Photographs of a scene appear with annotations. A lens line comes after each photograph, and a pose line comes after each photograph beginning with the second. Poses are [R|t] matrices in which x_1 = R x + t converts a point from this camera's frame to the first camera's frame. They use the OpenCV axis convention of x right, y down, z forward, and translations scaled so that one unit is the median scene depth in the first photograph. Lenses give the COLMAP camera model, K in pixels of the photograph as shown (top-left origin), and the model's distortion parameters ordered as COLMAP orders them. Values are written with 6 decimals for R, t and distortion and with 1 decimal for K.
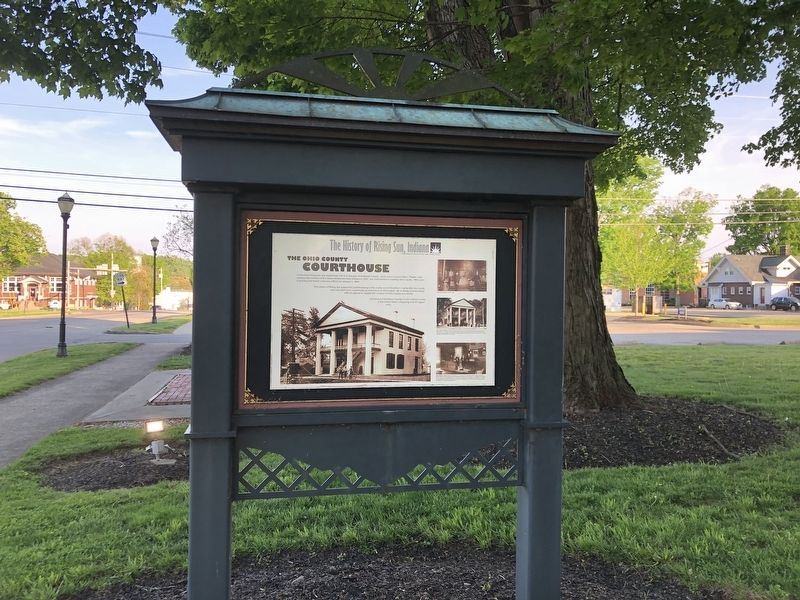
lens RADIAL K [[655.6, 0, 400.8], [0, 655.6, 300.3], [0, 0, 1]] dist [0.000318, -0.006613]
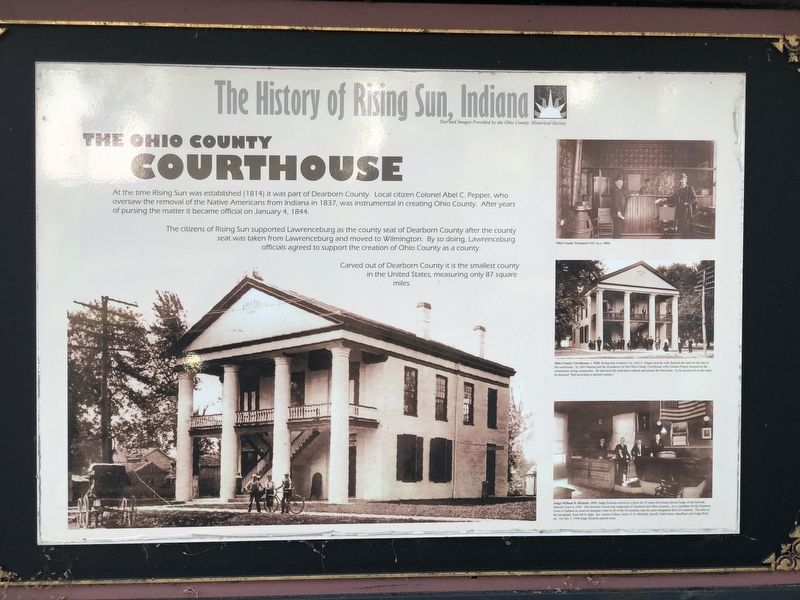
lens RADIAL K [[1308.5, 0, 401.0], [0, 1308.5, 298.6], [0, 0, 1]] dist [-0.024091, 0.000000]
pose [[0.994343, -0.003046, -0.106176, 0.048922], [0.006143, 0.999565, 0.028857, -0.004192], [0.106042, -0.029346, 0.993929, 0.368180]]
